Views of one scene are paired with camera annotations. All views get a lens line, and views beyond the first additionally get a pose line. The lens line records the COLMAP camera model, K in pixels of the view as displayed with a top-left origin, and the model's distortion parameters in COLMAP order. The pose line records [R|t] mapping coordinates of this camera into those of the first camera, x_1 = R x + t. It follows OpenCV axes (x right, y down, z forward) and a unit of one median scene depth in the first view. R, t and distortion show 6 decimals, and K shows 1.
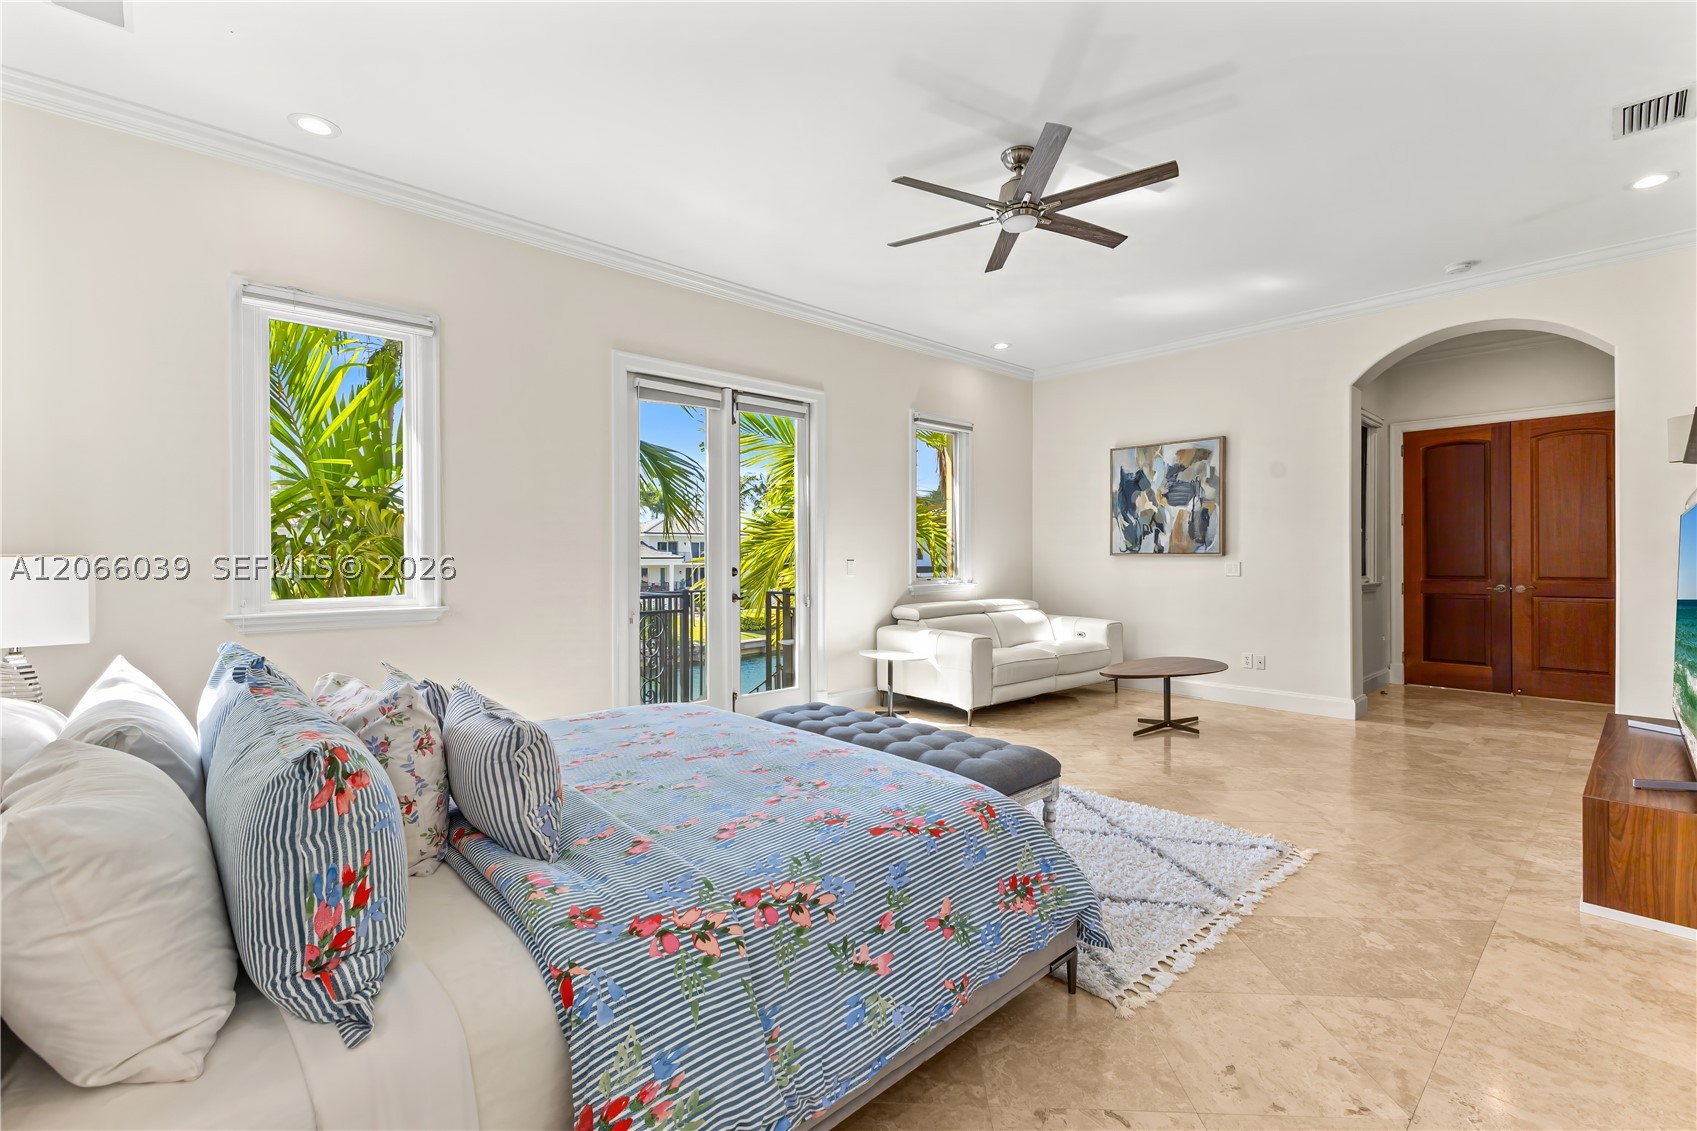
lens RADIAL K [[737.7, 0, 836.6], [0, 737.7, 565.7], [0, 0, 1]] dist [-0.015320, 0.000289]
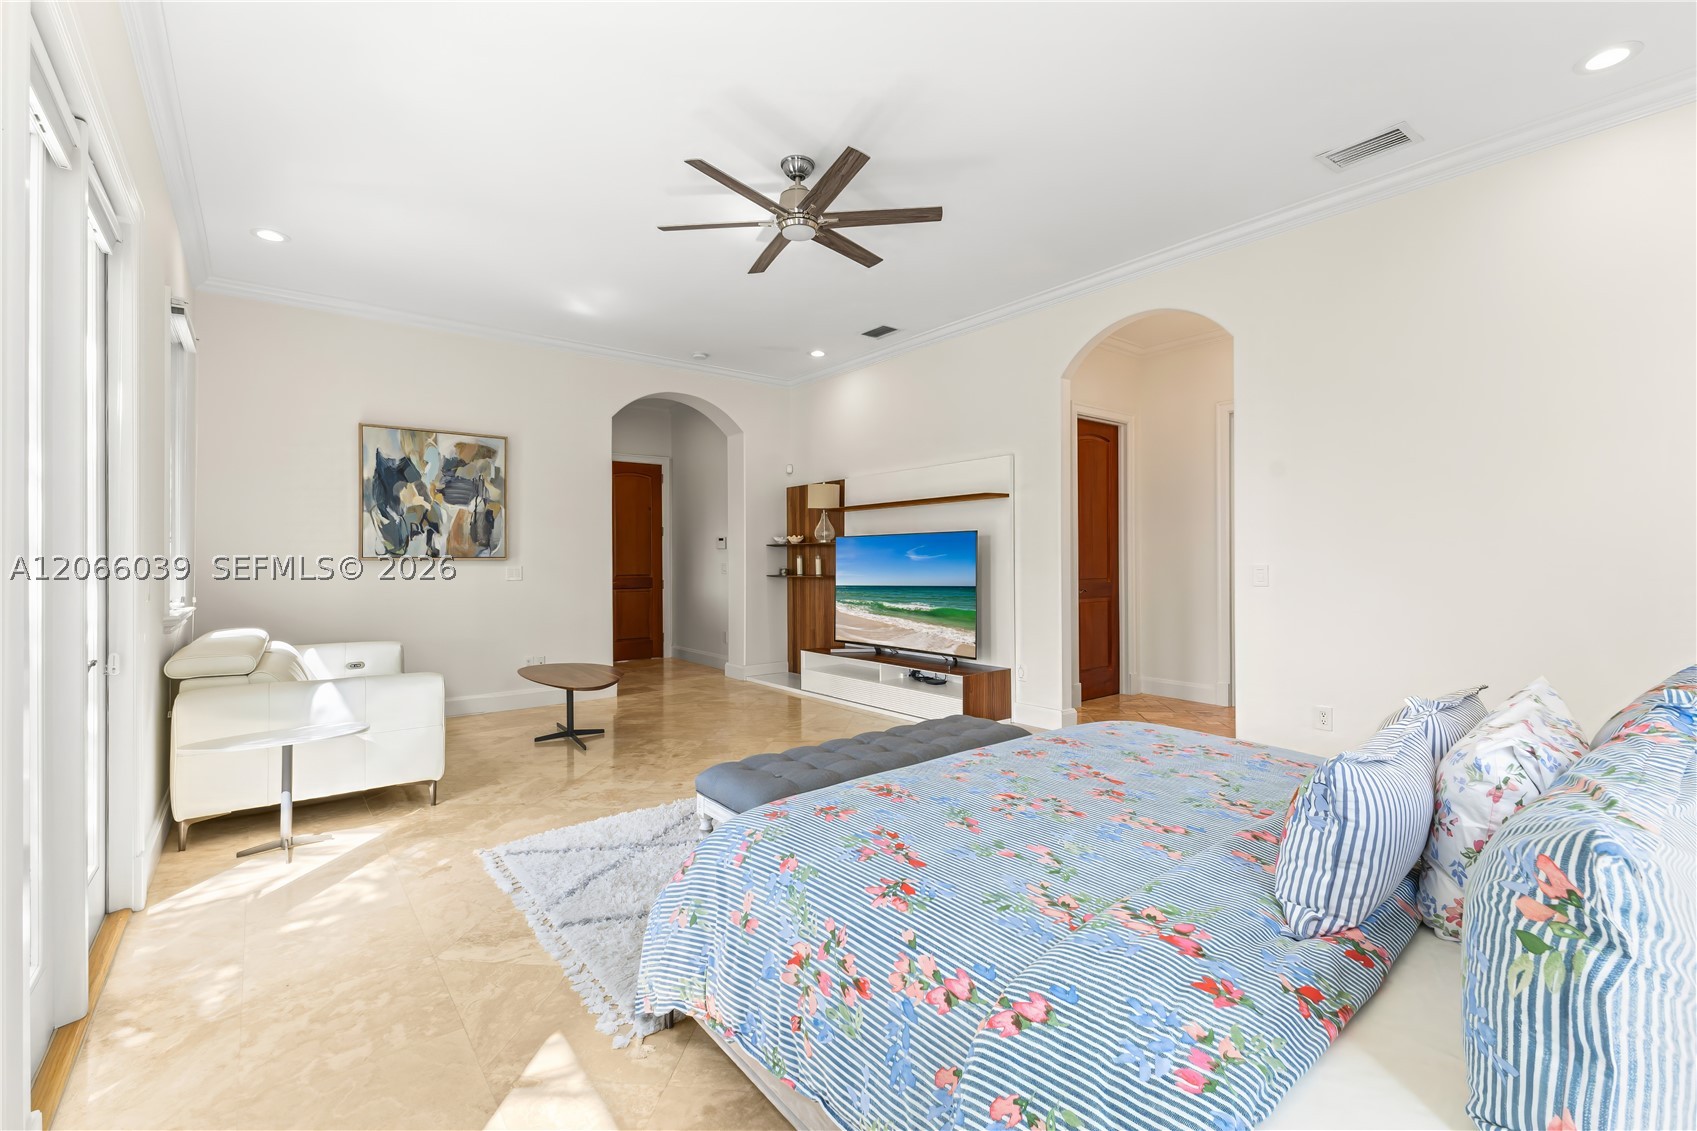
lens RADIAL K [[737.7, 0, 841.6], [0, 737.7, 558.5], [0, 0, 1]] dist [-0.015320, 0.000289]
pose [[0.024988, 0.002402, 0.999685, -0.417449], [0.017104, 0.999850, -0.002830, -0.004985], [-0.999541, 0.017169, 0.024943, 0.508300]]
